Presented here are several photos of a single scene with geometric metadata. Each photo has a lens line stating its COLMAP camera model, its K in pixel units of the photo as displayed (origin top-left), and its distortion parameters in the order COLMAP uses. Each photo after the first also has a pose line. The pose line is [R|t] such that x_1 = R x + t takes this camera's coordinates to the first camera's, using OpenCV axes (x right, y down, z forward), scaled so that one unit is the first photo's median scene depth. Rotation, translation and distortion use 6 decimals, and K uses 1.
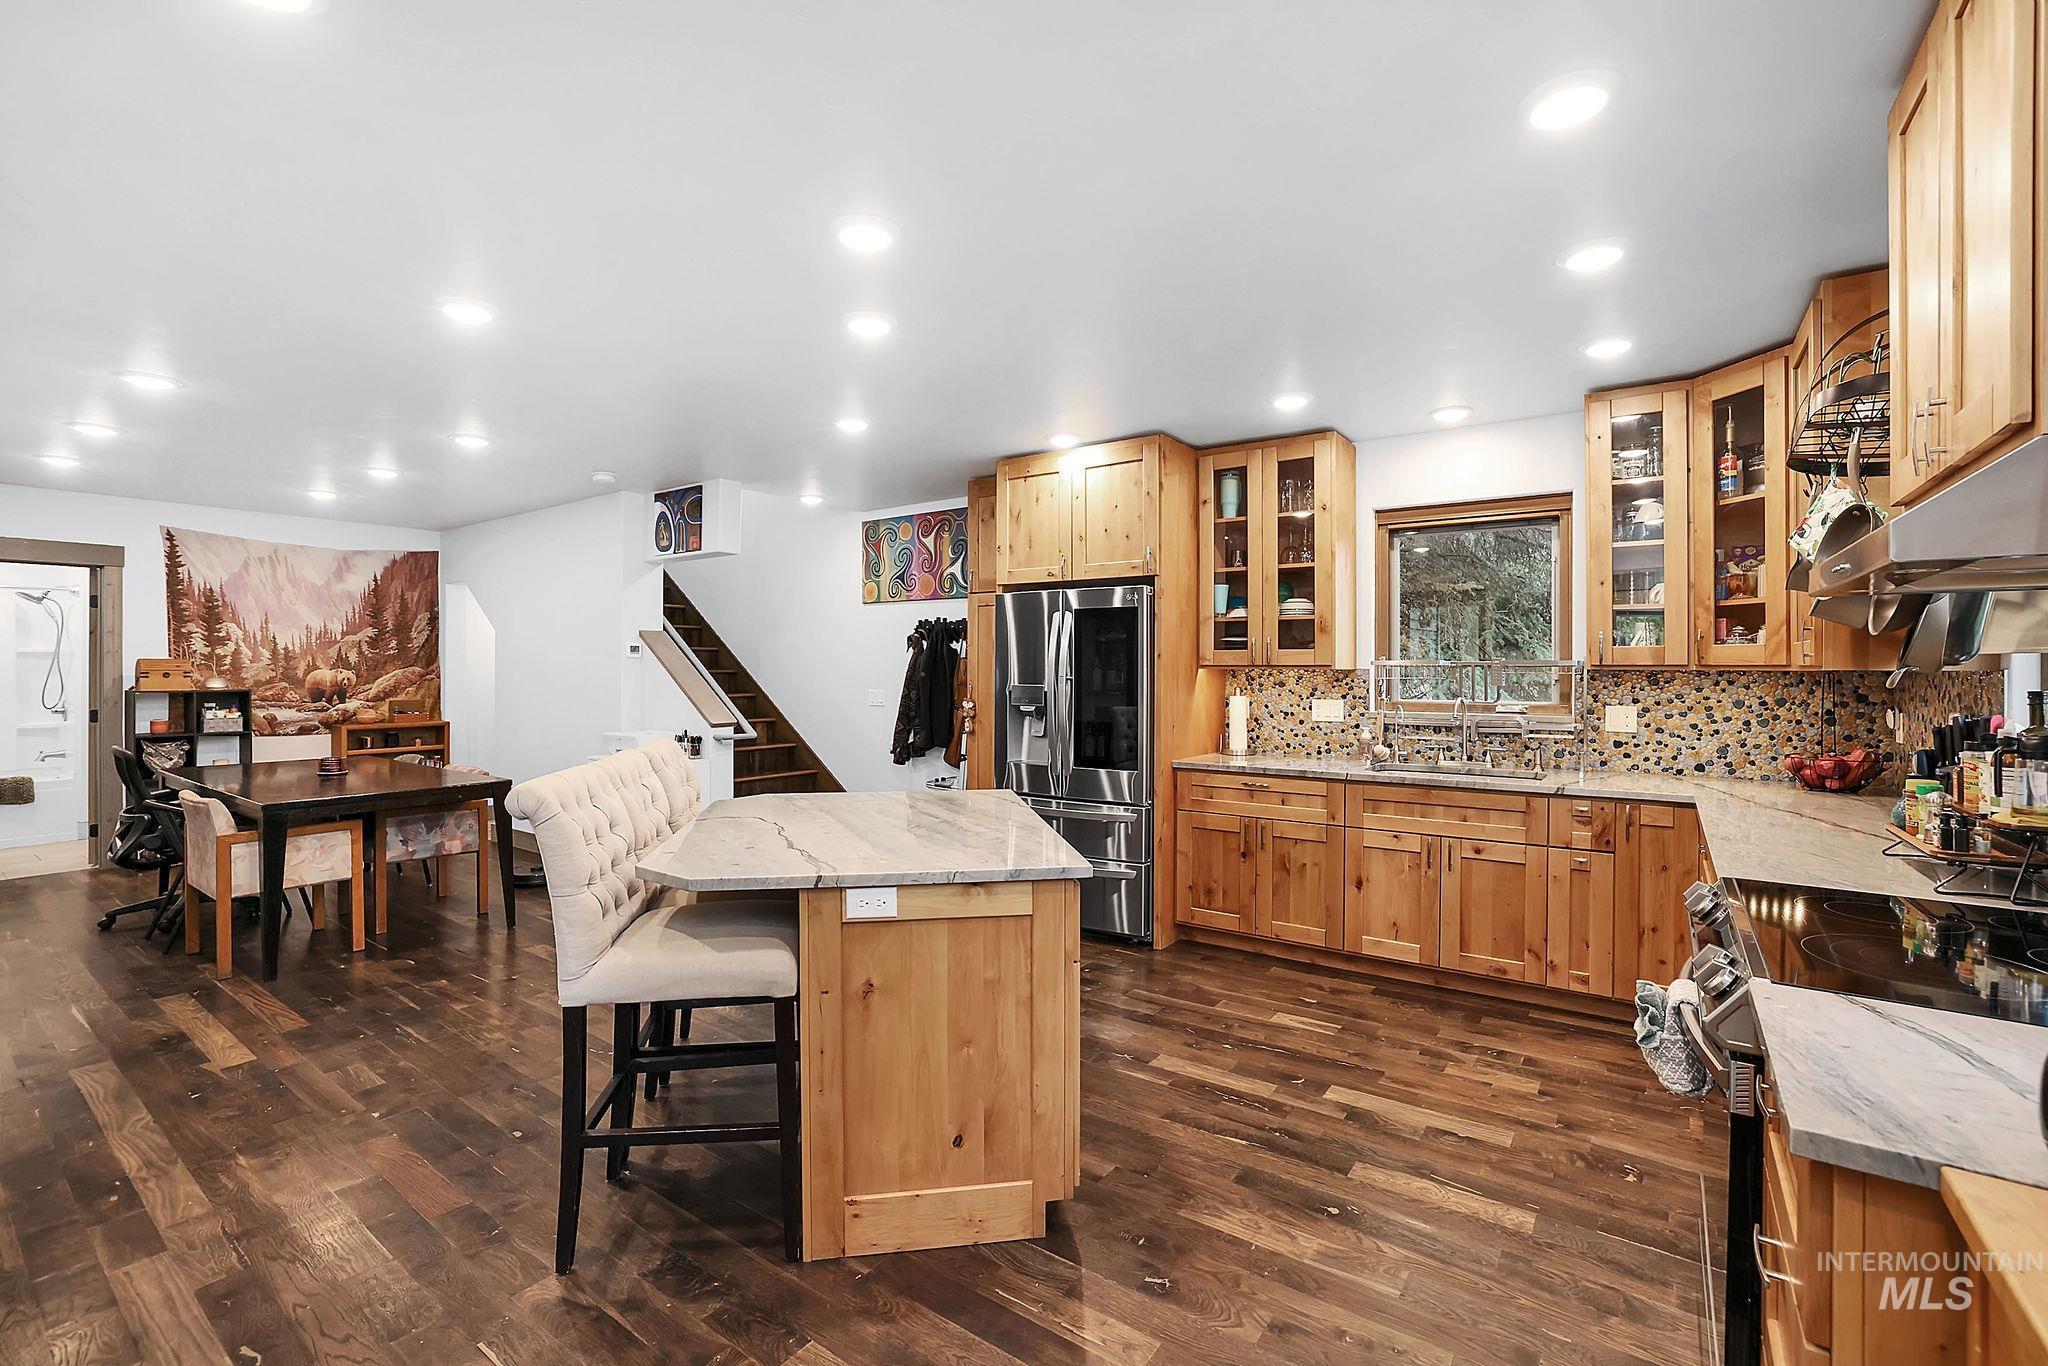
lens RADIAL K [[903.5, 0, 1027.0], [0, 903.5, 670.0], [0, 0, 1]] dist [-0.018933, 0.001803]
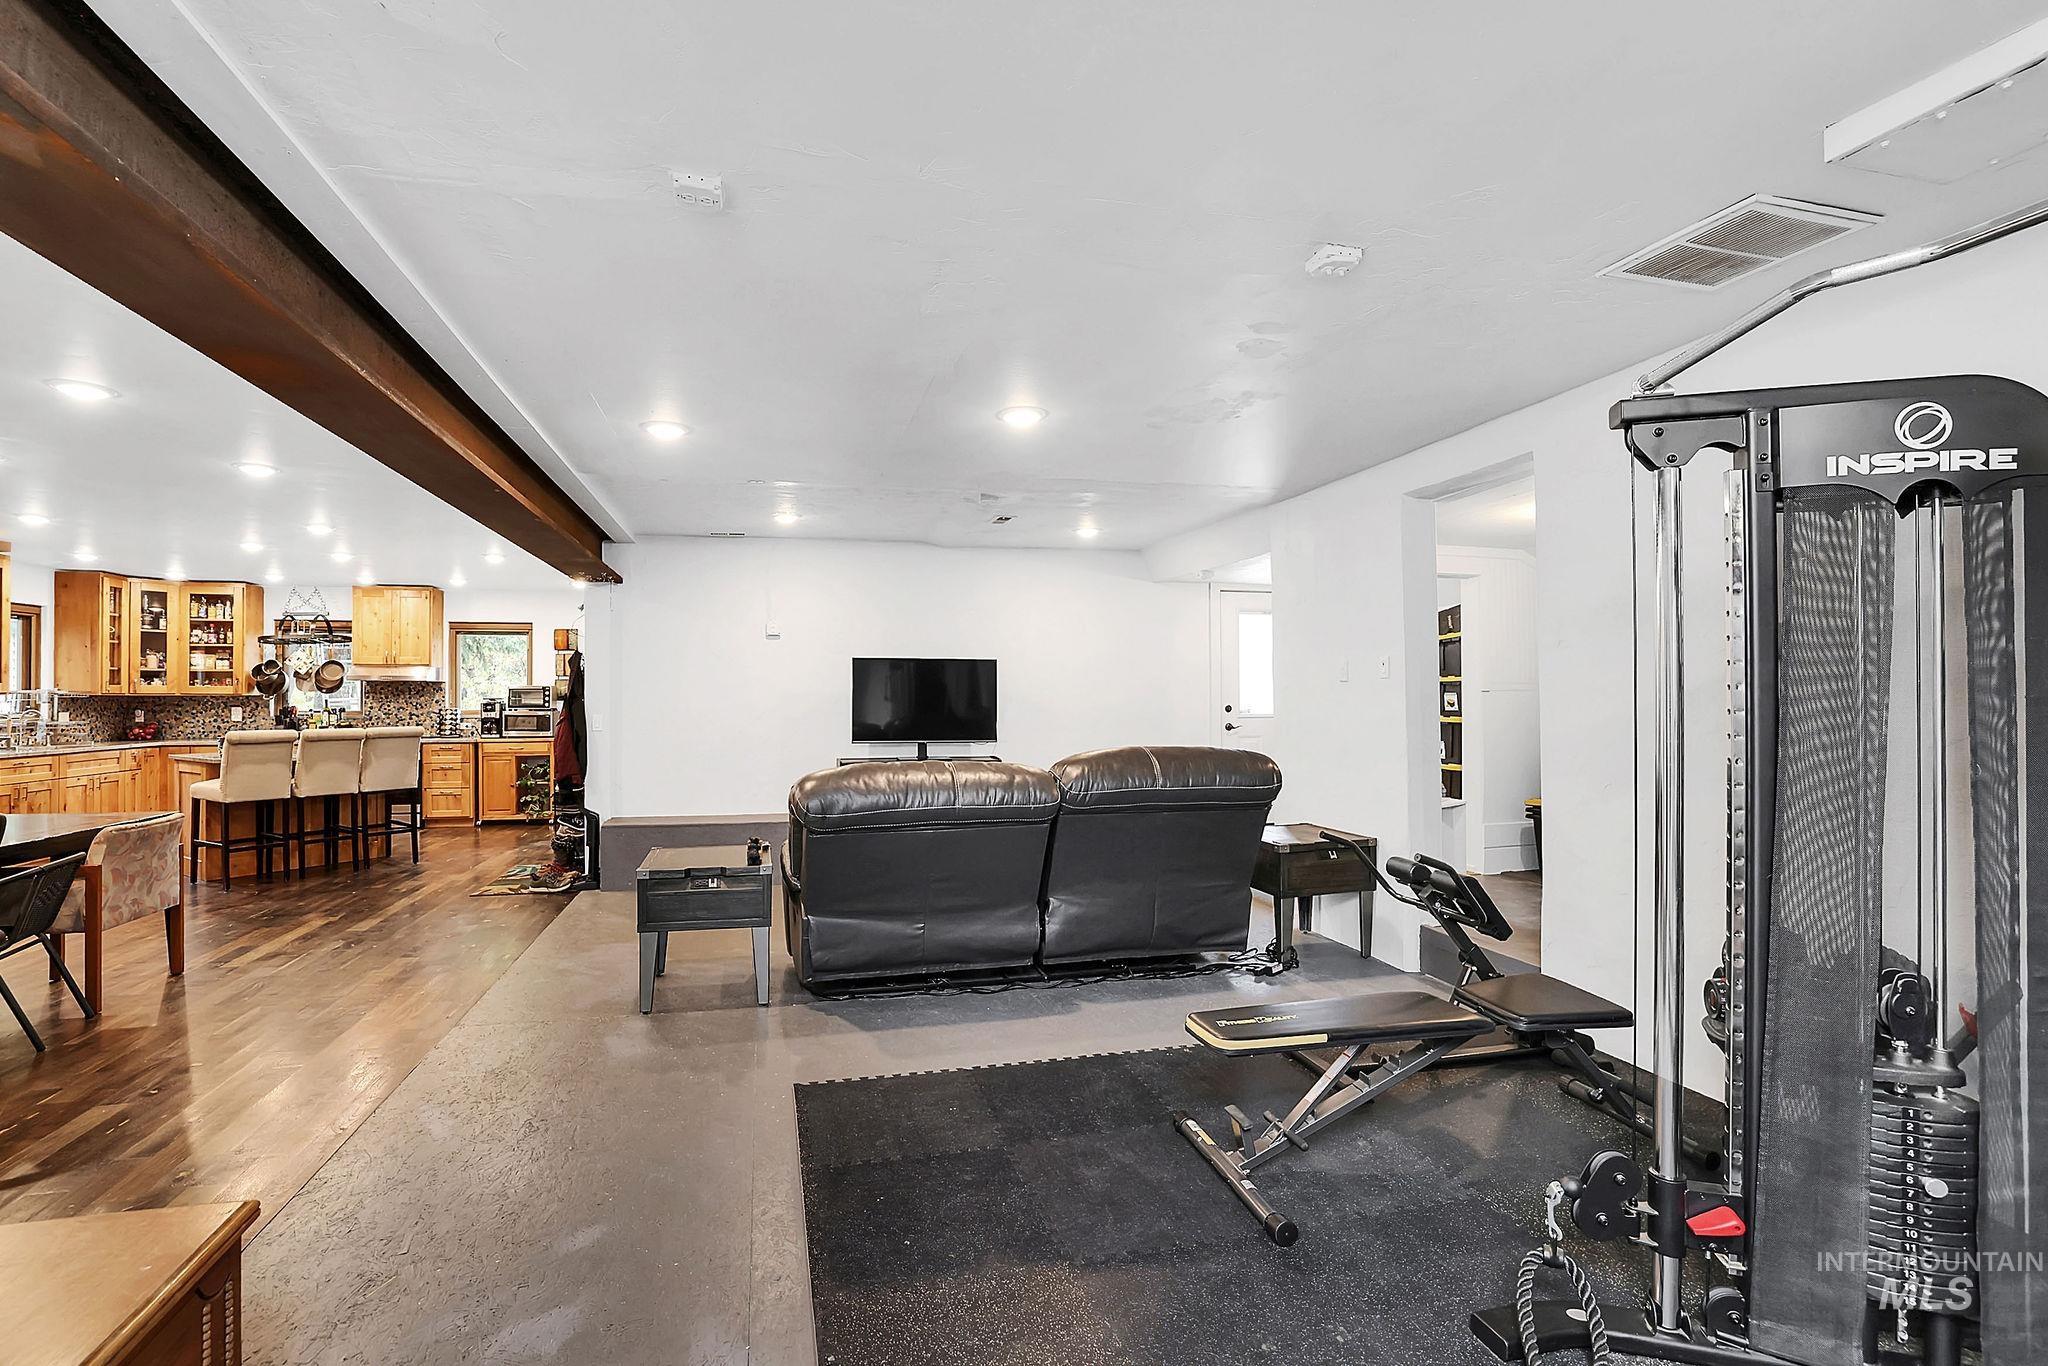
lens RADIAL K [[903.5, 0, 965.7], [0, 903.5, 700.8], [0, 0, 1]] dist [-0.018933, 0.001803]
pose [[-0.741015, -0.005345, 0.671467, -1.488009], [0.001621, 0.999951, 0.009750, -0.002345], [-0.671487, 0.008313, -0.740970, 0.711867]]
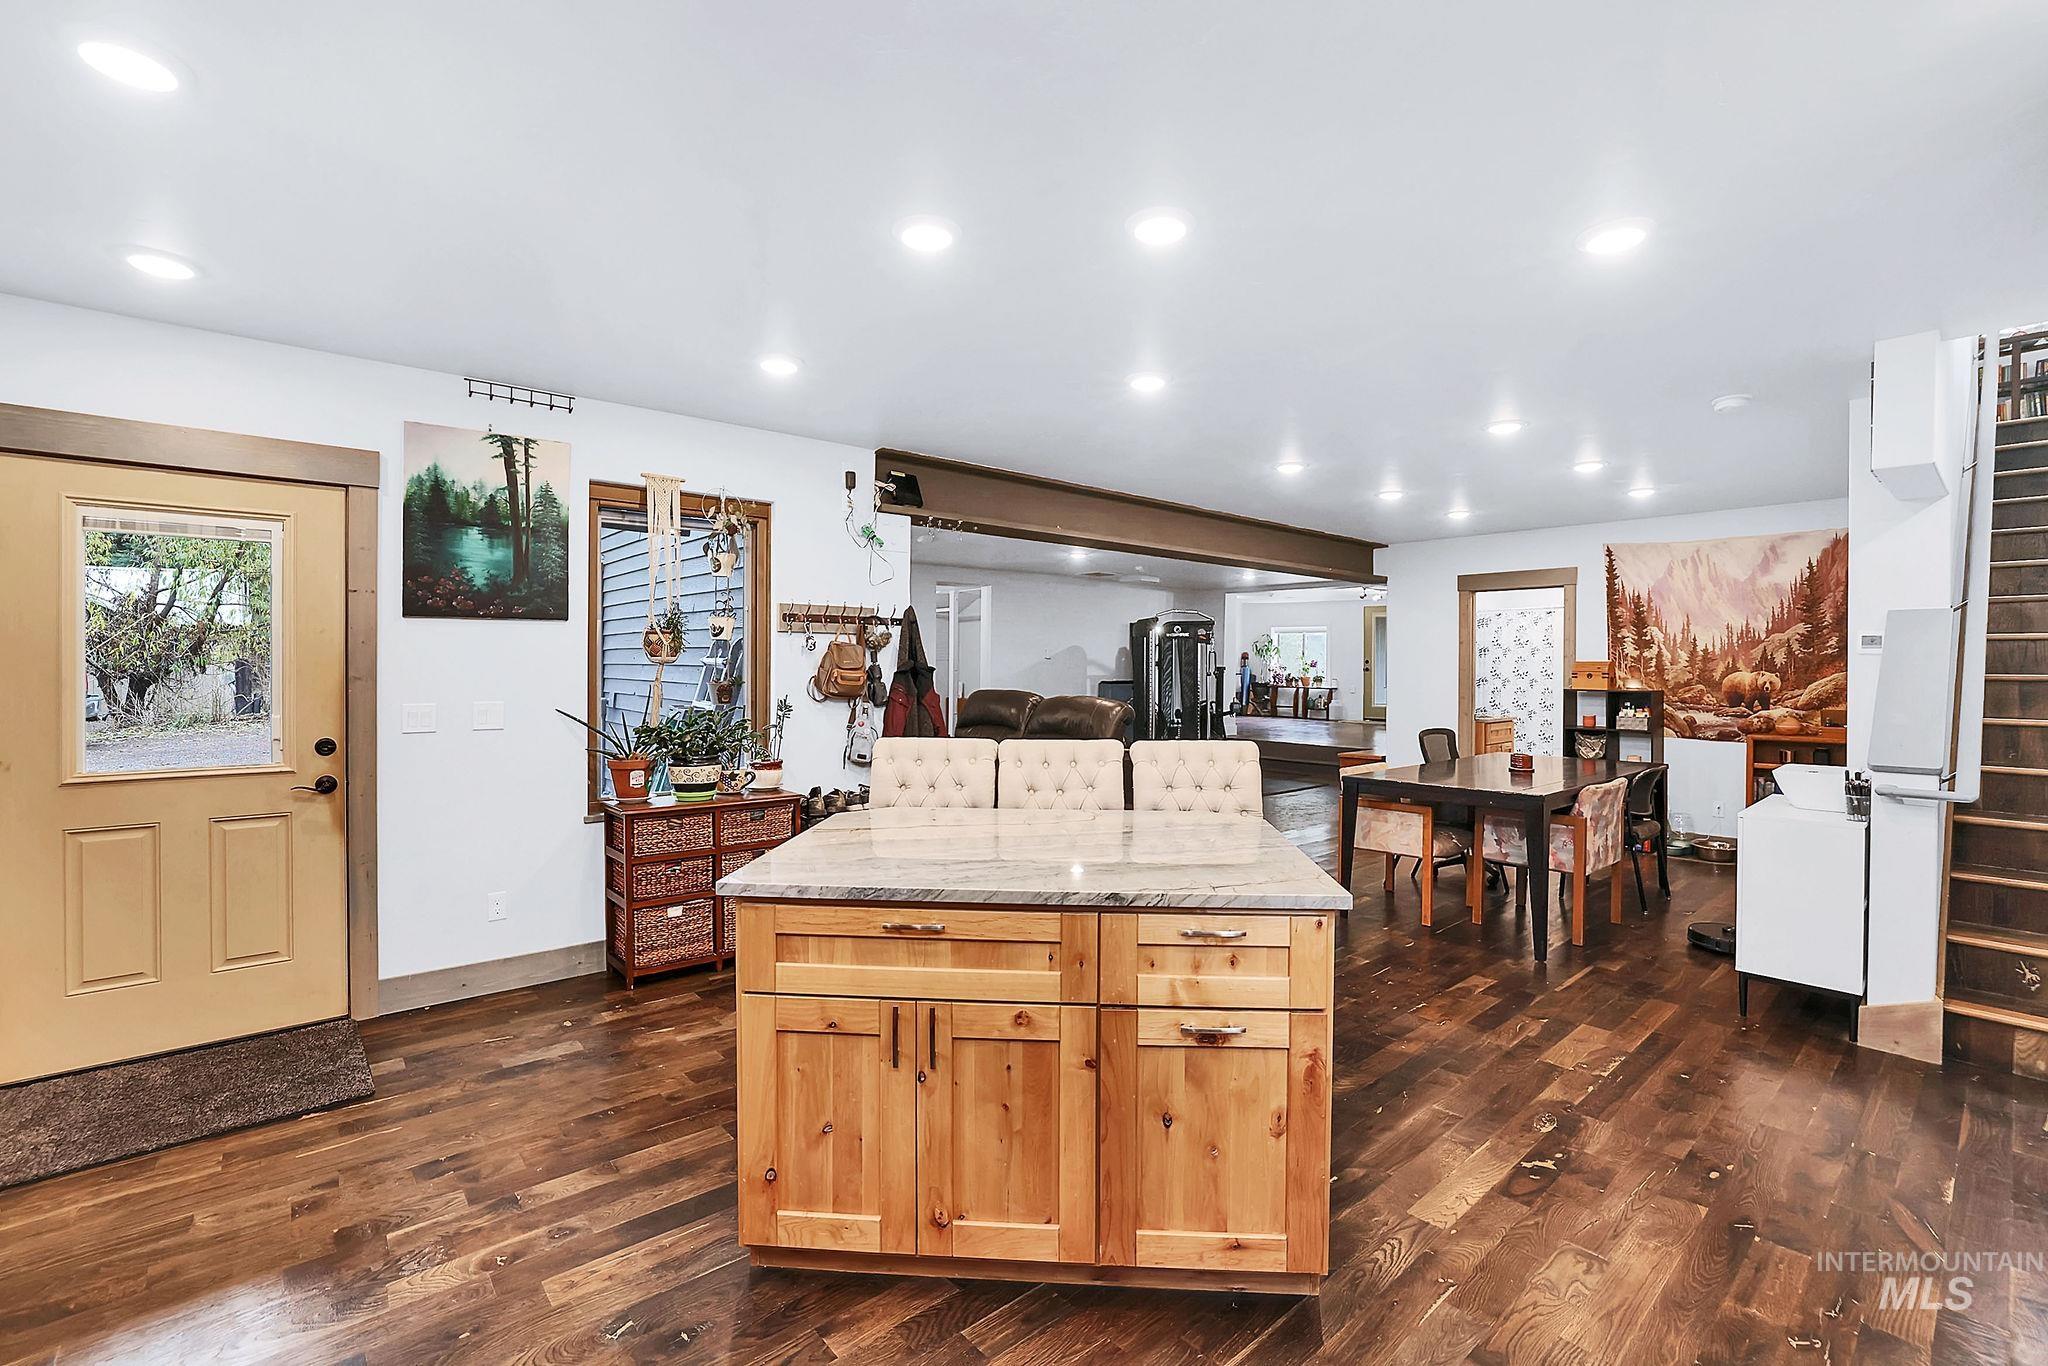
lens RADIAL K [[903.5, 0, 1025.8], [0, 903.5, 674.1], [0, 0, 1]] dist [-0.018933, 0.001803]
pose [[-0.245253, 0.004254, -0.969450, 0.312193], [-0.006445, 0.999961, 0.006019, 0.001057], [0.969438, 0.007725, -0.245217, 0.560219]]
